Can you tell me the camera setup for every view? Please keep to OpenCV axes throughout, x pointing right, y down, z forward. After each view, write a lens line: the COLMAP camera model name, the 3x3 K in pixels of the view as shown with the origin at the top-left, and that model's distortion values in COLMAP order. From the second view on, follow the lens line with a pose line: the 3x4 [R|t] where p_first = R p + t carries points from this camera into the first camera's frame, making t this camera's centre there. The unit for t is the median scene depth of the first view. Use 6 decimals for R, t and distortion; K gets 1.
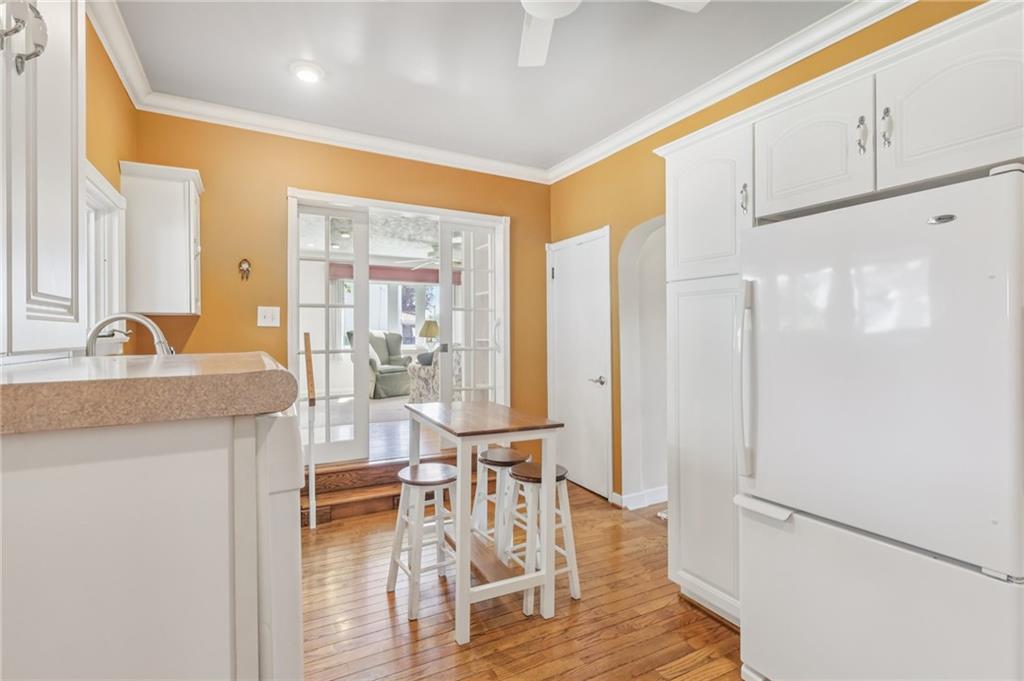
lens RADIAL K [[478.7, 0, 514.7], [0, 478.7, 336.3], [0, 0, 1]] dist [-0.010528, -0.000464]
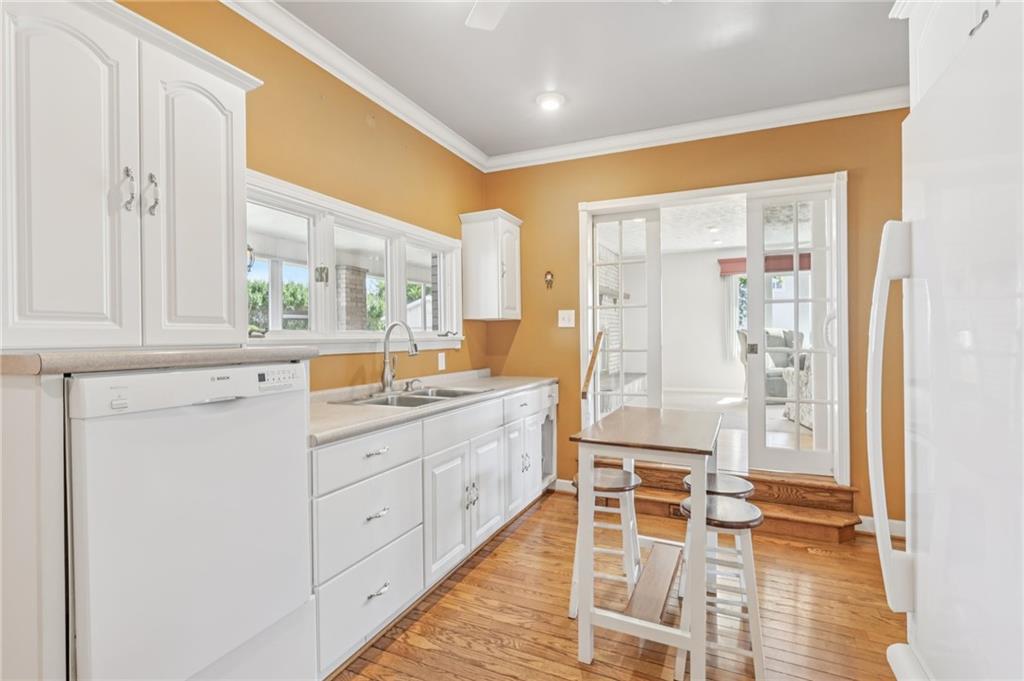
lens RADIAL K [[478.7, 0, 513.3], [0, 478.7, 340.2], [0, 0, 1]] dist [-0.010528, -0.000464]
pose [[0.598088, 0.005597, -0.801411, 0.336952], [0.003658, 0.999946, 0.009713, -0.000879], [0.801422, -0.008741, 0.598035, 0.198362]]
